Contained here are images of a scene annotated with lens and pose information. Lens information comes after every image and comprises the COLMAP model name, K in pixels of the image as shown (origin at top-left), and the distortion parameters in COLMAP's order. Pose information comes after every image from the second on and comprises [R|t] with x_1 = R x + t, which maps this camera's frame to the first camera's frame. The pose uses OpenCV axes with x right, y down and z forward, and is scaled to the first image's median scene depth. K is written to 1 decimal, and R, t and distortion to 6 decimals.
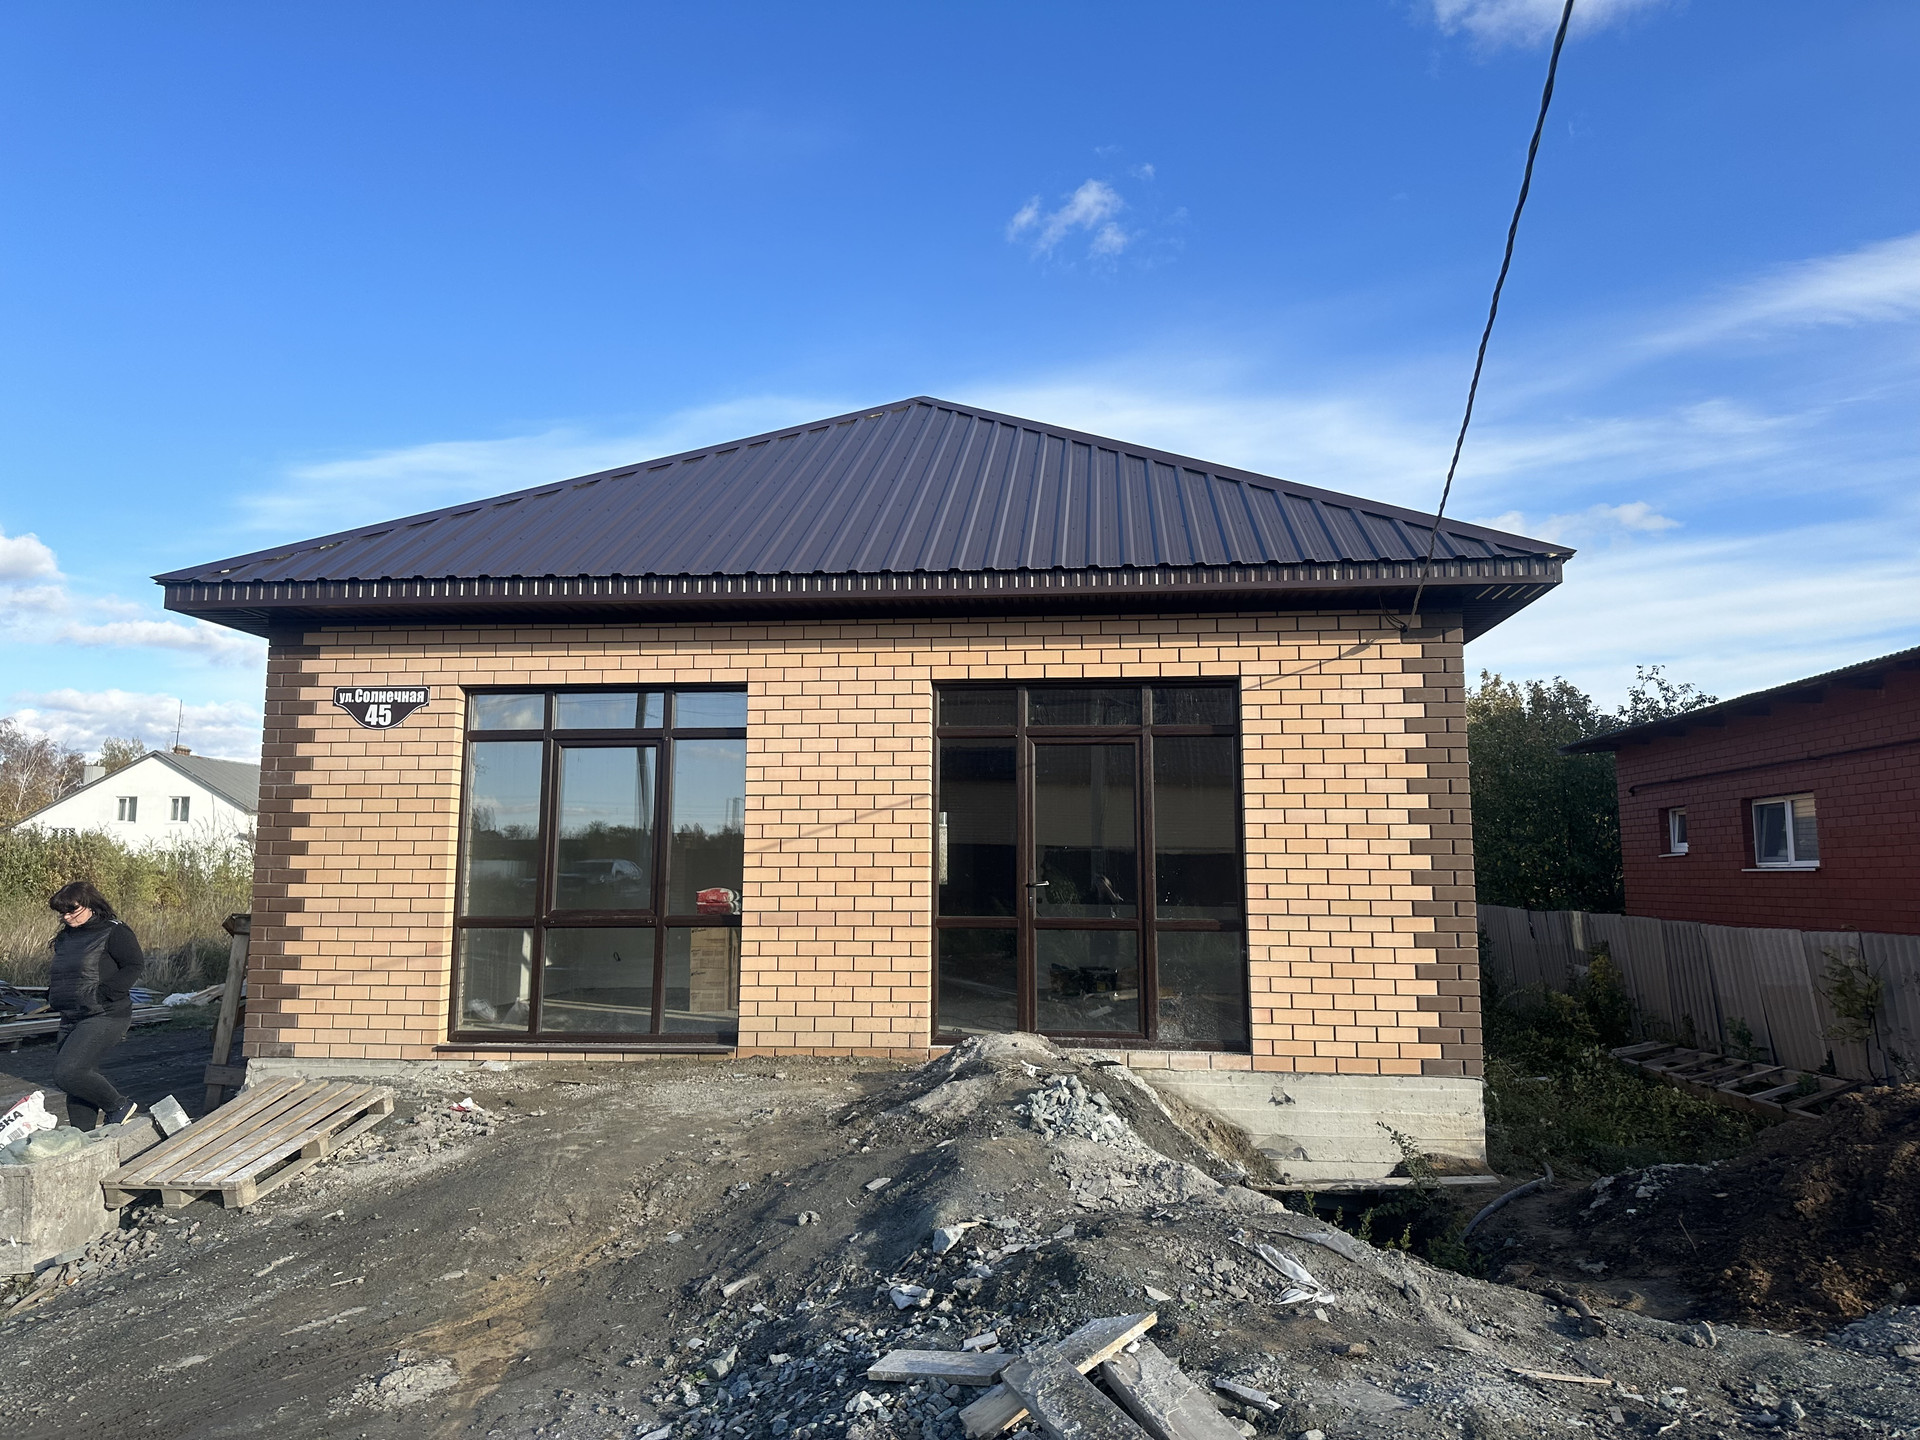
lens RADIAL K [[1362.7, 0, 963.7], [0, 1362.7, 716.3], [0, 0, 1]] dist [0.004732, -0.009674]
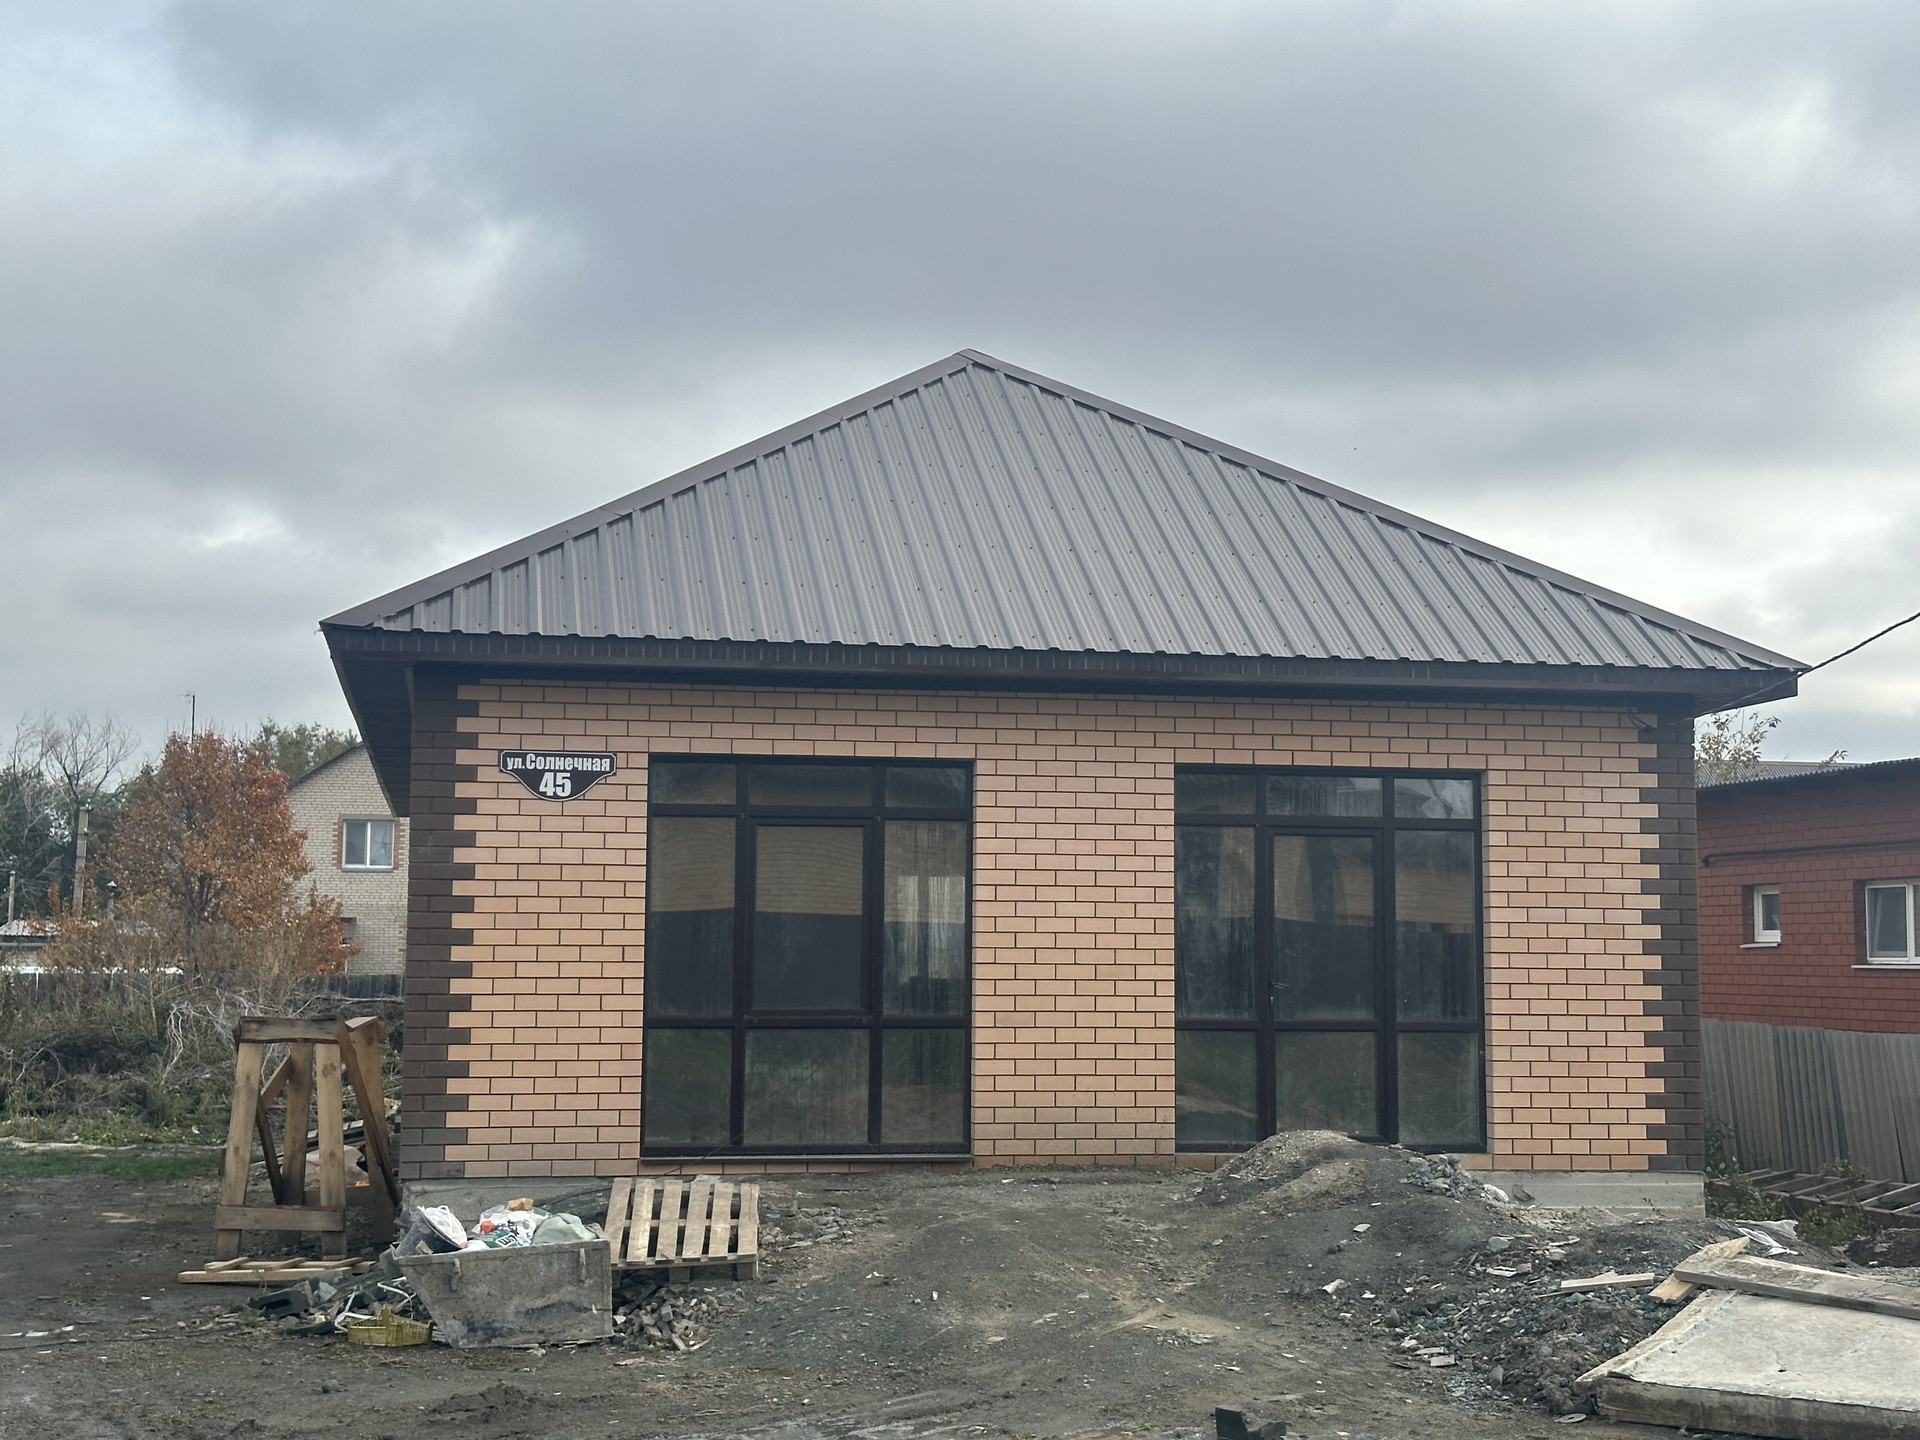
lens RADIAL K [[2838.9, 0, 958.8], [0, 2838.9, 718.4], [0, 0, 1]] dist [-0.042310, 0.000000]
pose [[0.961667, 0.029681, 0.272610, -0.675233], [-0.038724, 0.998862, 0.027849, -0.102839], [-0.271473, -0.037338, 0.961721, -0.797290]]
